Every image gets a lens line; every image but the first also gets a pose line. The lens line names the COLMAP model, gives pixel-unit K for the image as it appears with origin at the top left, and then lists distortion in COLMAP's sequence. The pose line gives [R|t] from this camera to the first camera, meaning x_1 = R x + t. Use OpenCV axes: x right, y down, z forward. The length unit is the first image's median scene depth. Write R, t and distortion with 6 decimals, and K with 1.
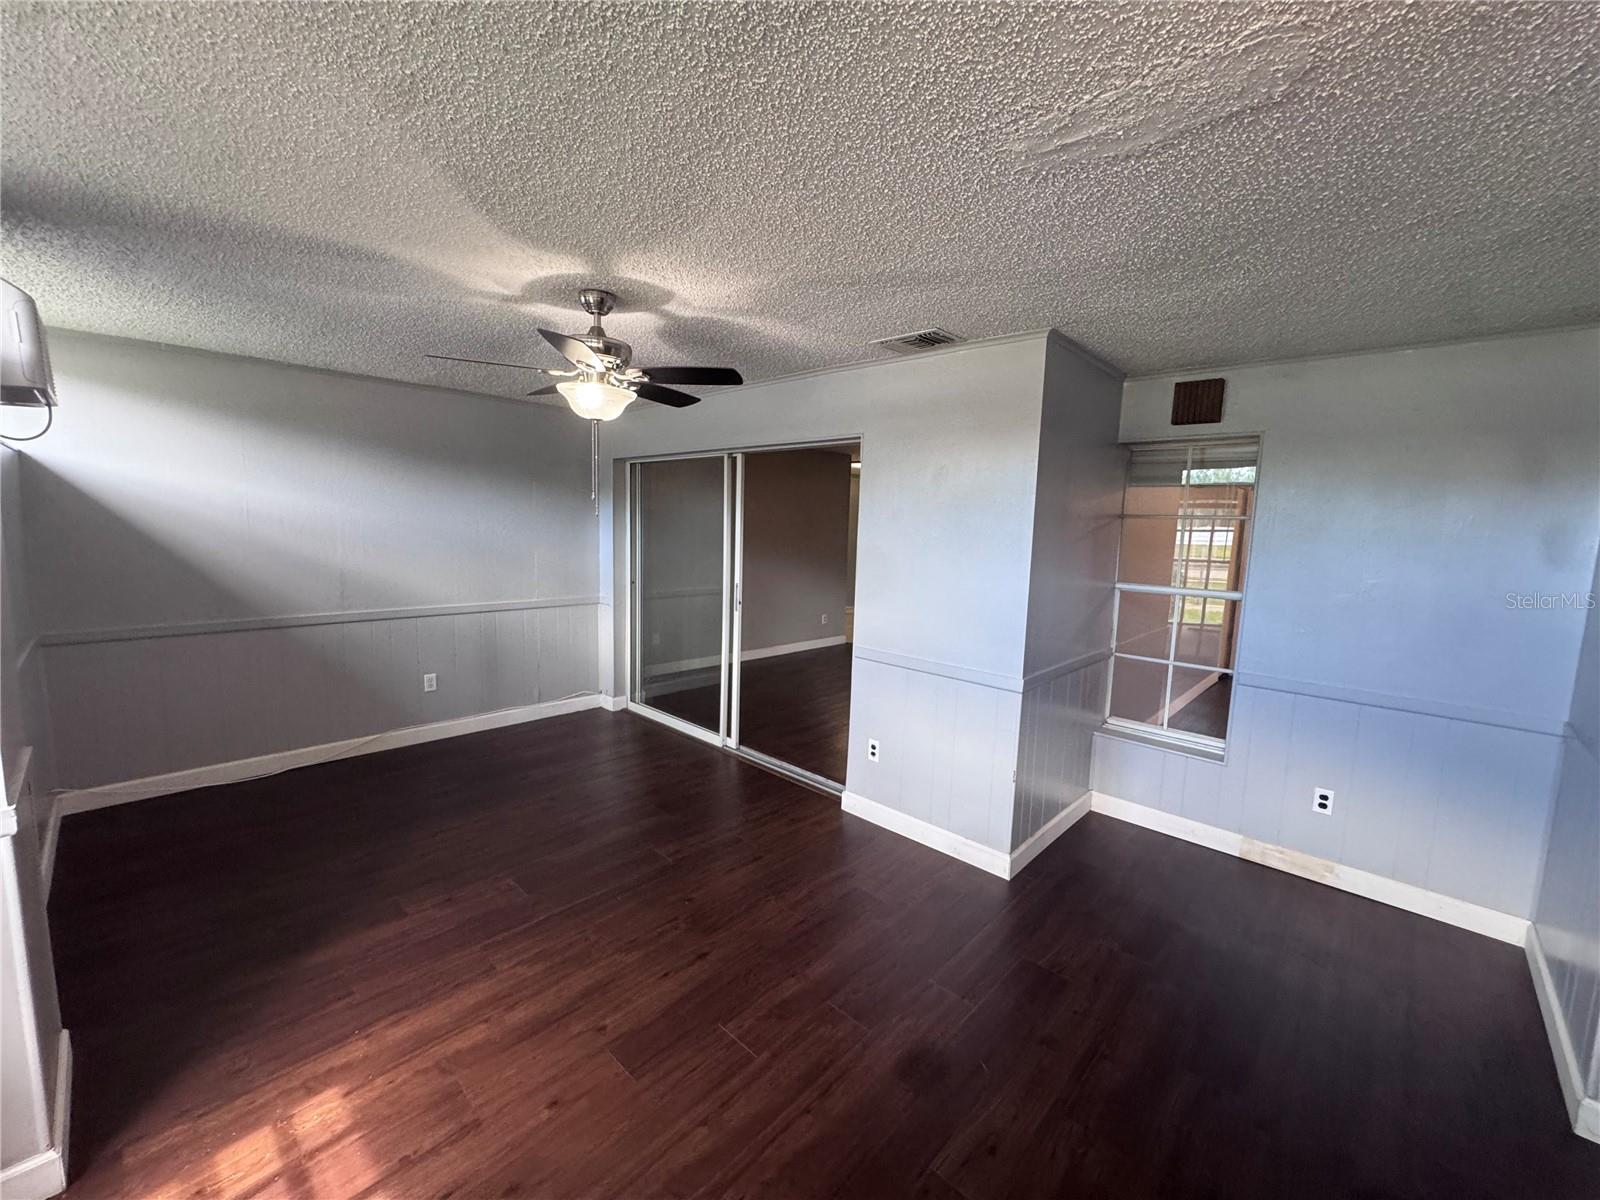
lens RADIAL K [[642.3, 0, 800.0], [0, 642.3, 600.0], [0, 0, 1]] dist [-0.002076, -0.000645]
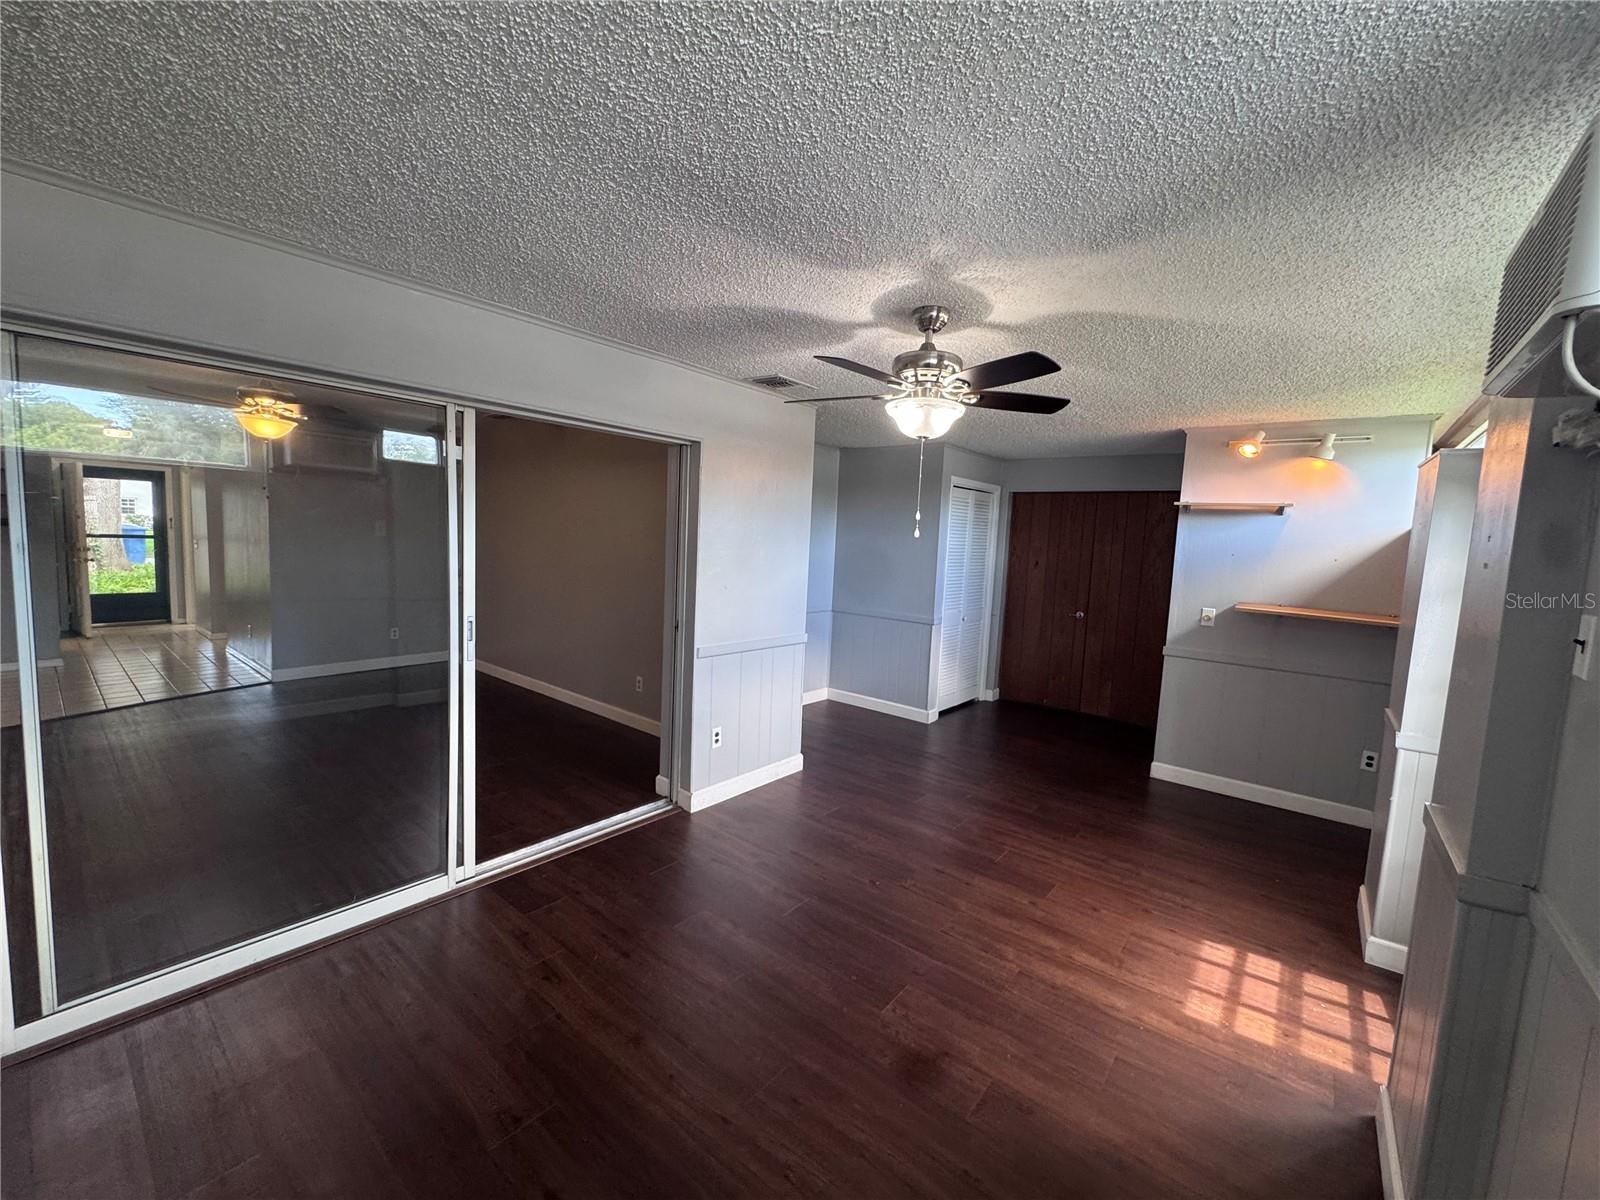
lens RADIAL K [[638.5, 0, 803.2], [0, 638.5, 600.4], [0, 0, 1]] dist [-0.000342, -0.000070]
pose [[-0.075669, -0.132019, 0.988355, -1.396642], [0.070721, 0.987990, 0.137384, -0.197625], [-0.994622, 0.080293, -0.065423, 1.364371]]
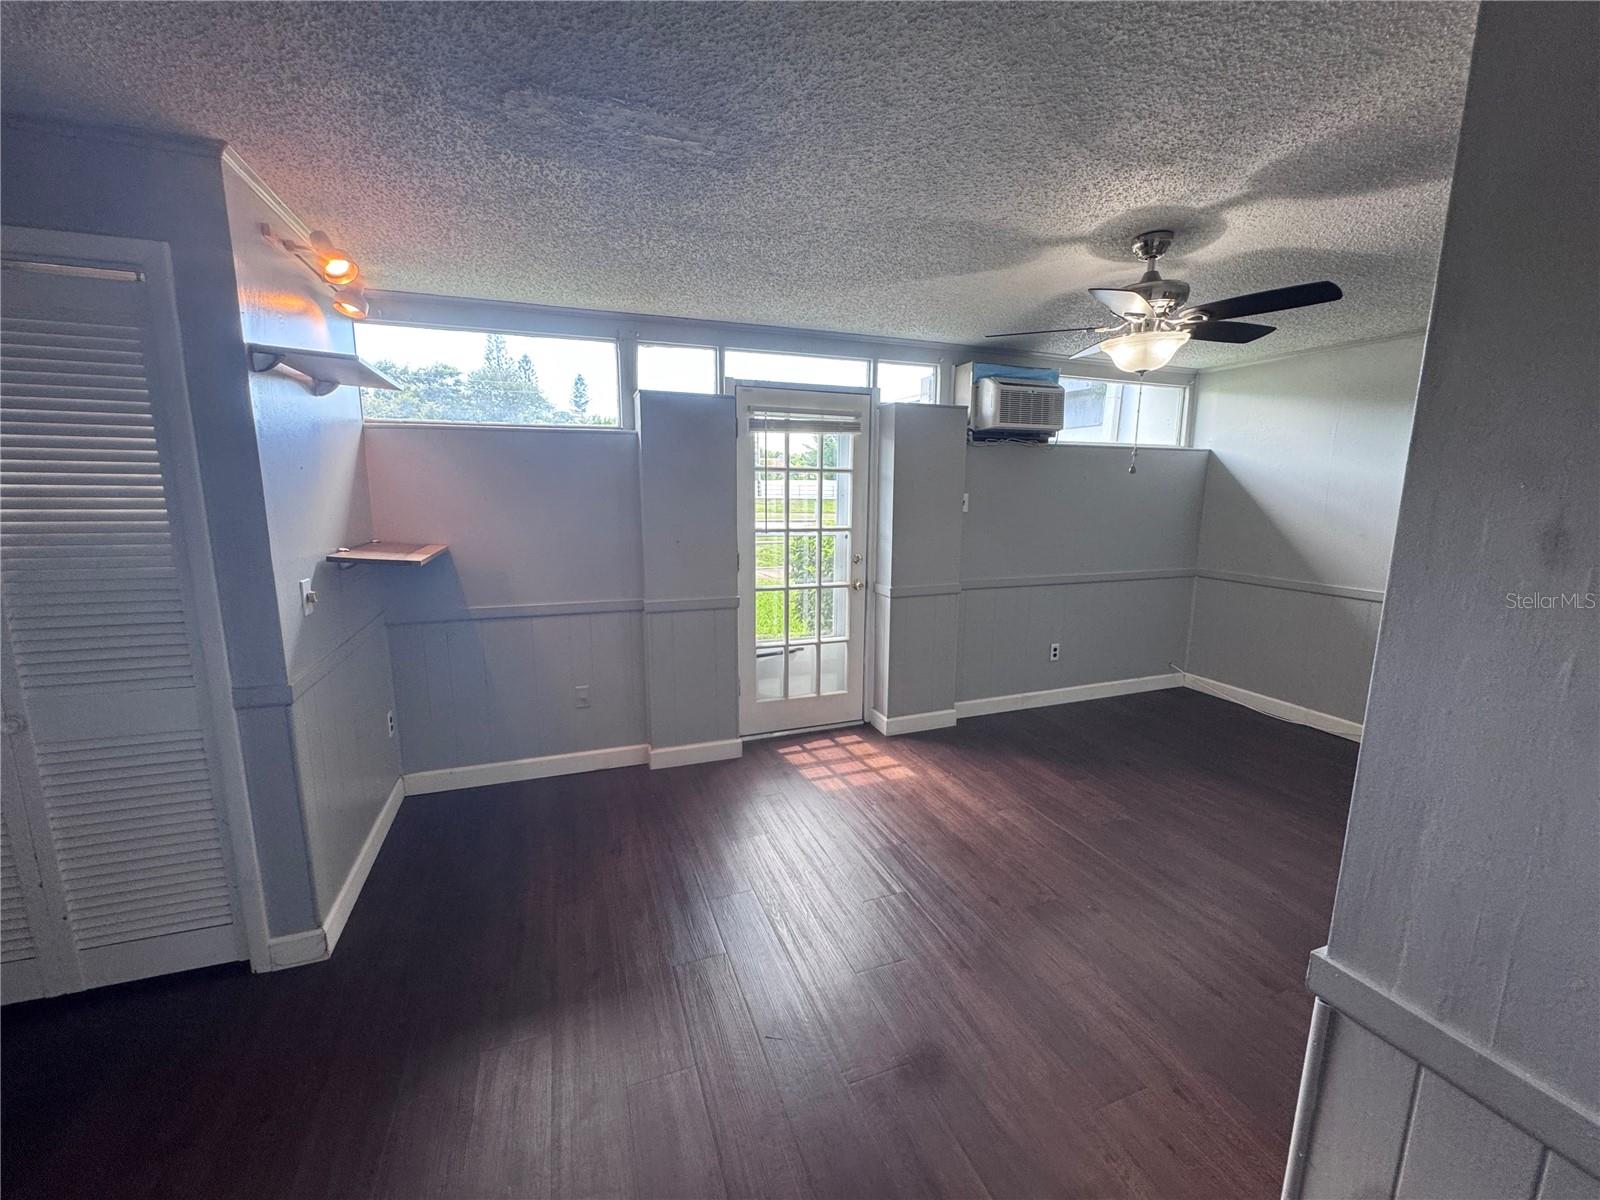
lens RADIAL K [[638.5, 0, 803.2], [0, 638.5, 600.4], [0, 0, 1]] dist [-0.000342, -0.000070]
pose [[-0.436795, 0.125035, -0.890829, 0.863869], [-0.127850, 0.971611, 0.199062, -0.079911], [0.890429, 0.200842, -0.408409, 1.086490]]
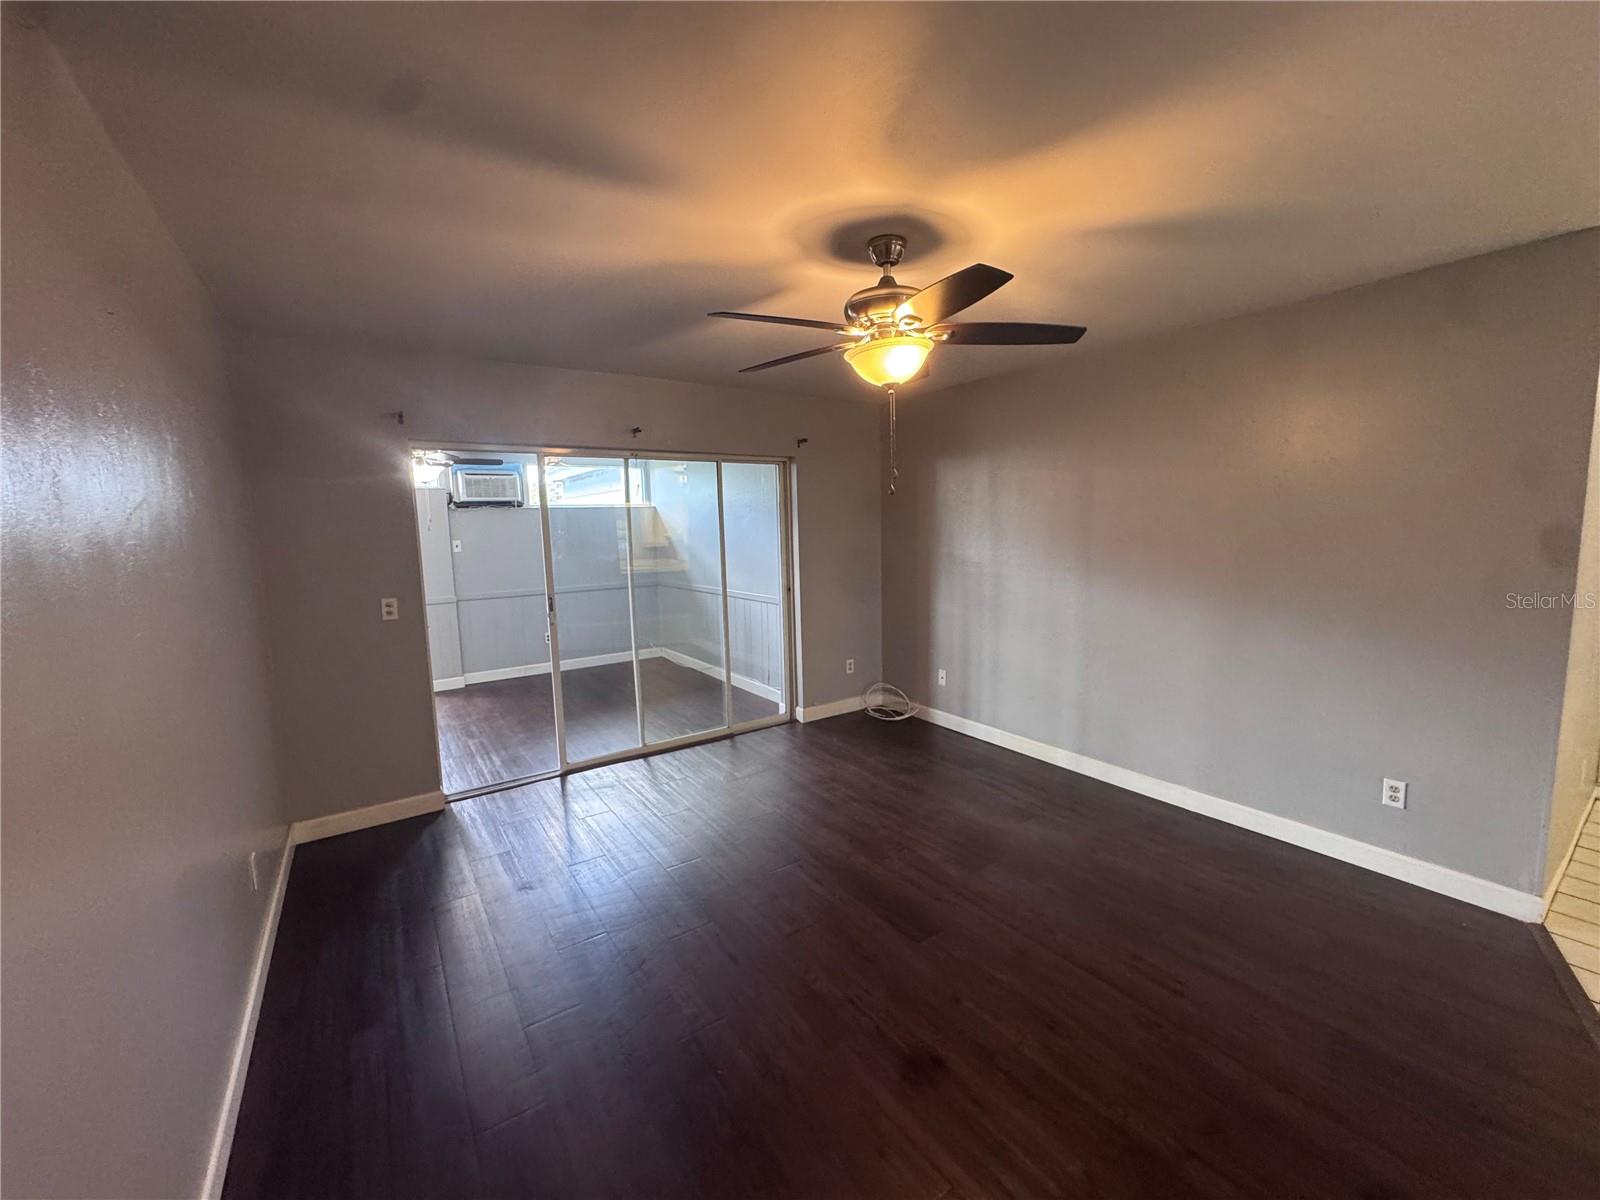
lens RADIAL K [[638.5, 0, 803.2], [0, 638.5, 600.4], [0, 0, 1]] dist [-0.000342, -0.000070]
pose [[-0.217120, 0.088234, -0.972149, 1.505619], [-0.096345, 0.989107, 0.111291, -0.273151], [0.971379, 0.117825, -0.206253, 2.799139]]
